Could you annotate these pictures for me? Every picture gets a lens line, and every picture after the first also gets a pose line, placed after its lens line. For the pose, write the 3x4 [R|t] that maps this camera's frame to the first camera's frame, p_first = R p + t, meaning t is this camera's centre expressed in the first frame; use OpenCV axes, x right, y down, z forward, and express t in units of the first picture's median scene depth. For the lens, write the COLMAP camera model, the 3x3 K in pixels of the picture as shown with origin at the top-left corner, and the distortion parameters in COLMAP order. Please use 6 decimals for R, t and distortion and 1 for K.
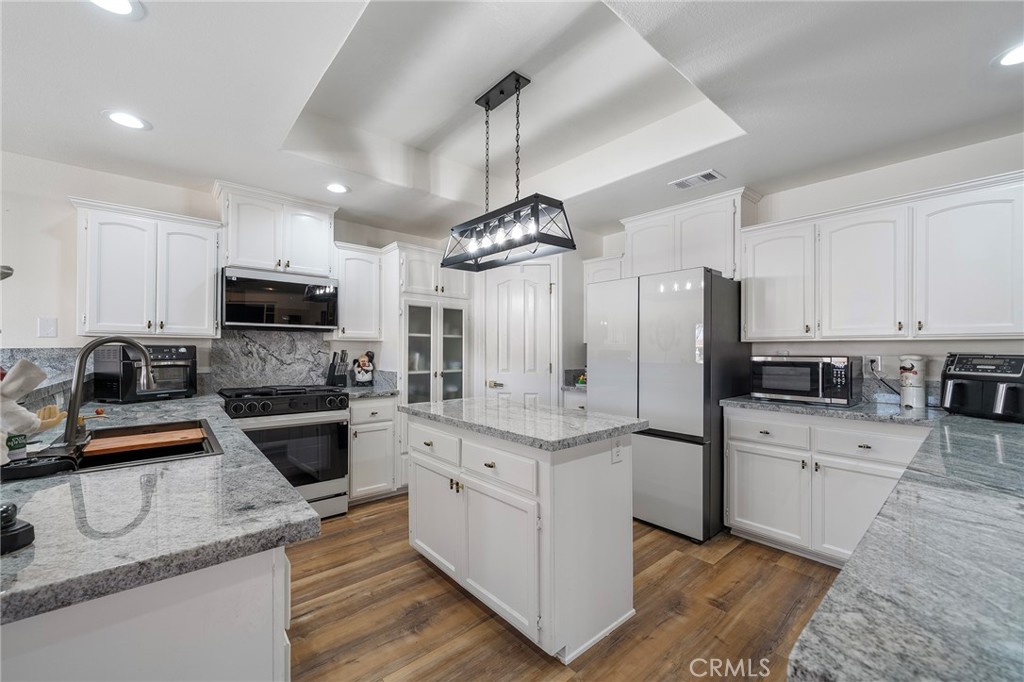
lens RADIAL K [[405.8, 0, 508.5], [0, 405.8, 350.6], [0, 0, 1]] dist [-0.001893, -0.000175]
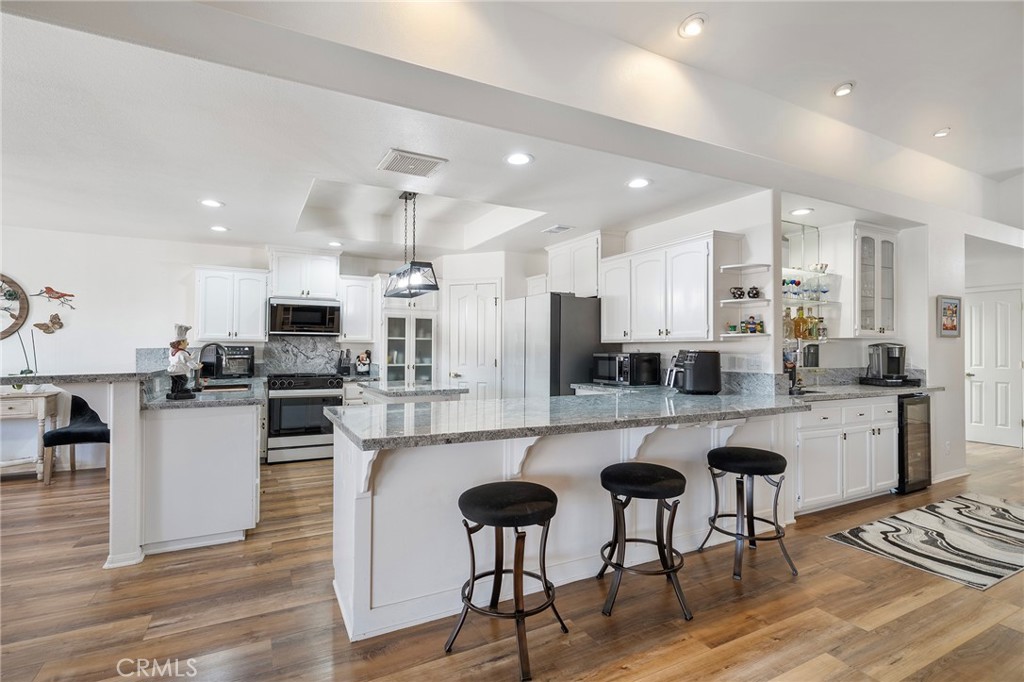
lens RADIAL K [[490.5, 0, 512.9], [0, 490.5, 342.6], [0, 0, 1]] dist [0.000189, -0.000067]
pose [[0.975572, -0.003683, -0.219651, 0.600614], [-0.000057, 0.999855, -0.017015, 0.005526], [0.219682, 0.016612, 0.975430, -0.618851]]
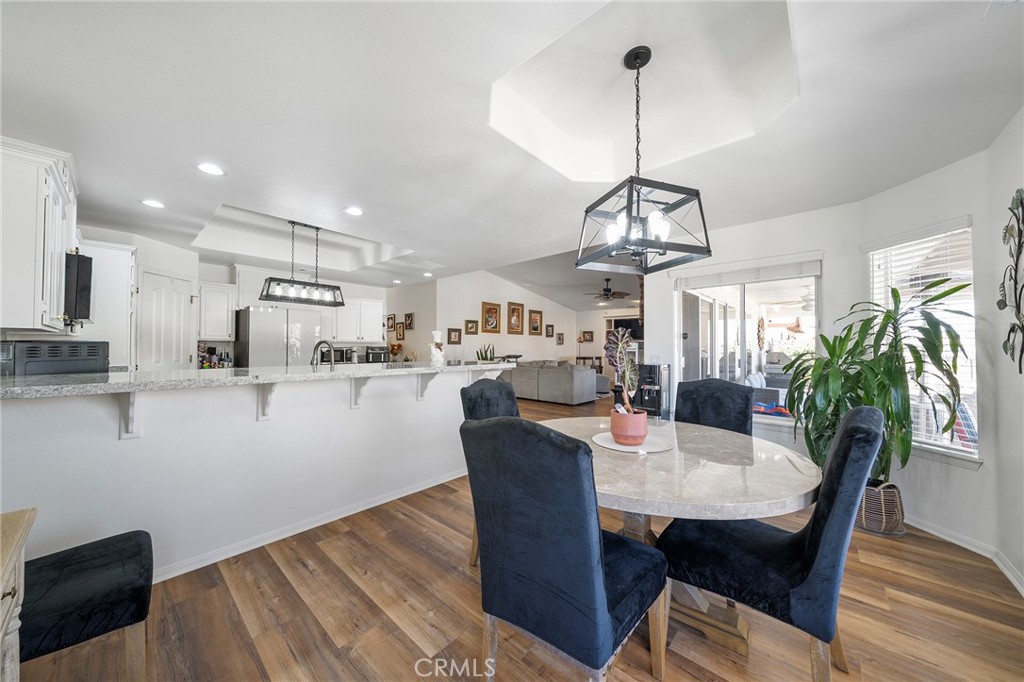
lens RADIAL K [[353.6, 0, 510.0], [0, 353.6, 341.9], [0, 0, 1]] dist [-0.000022, 0.000004]
pose [[-0.126146, 0.008329, 0.991977, -1.340027], [-0.004203, 0.999951, -0.008930, -0.007555], [-0.992003, -0.005296, -0.126105, 0.099804]]
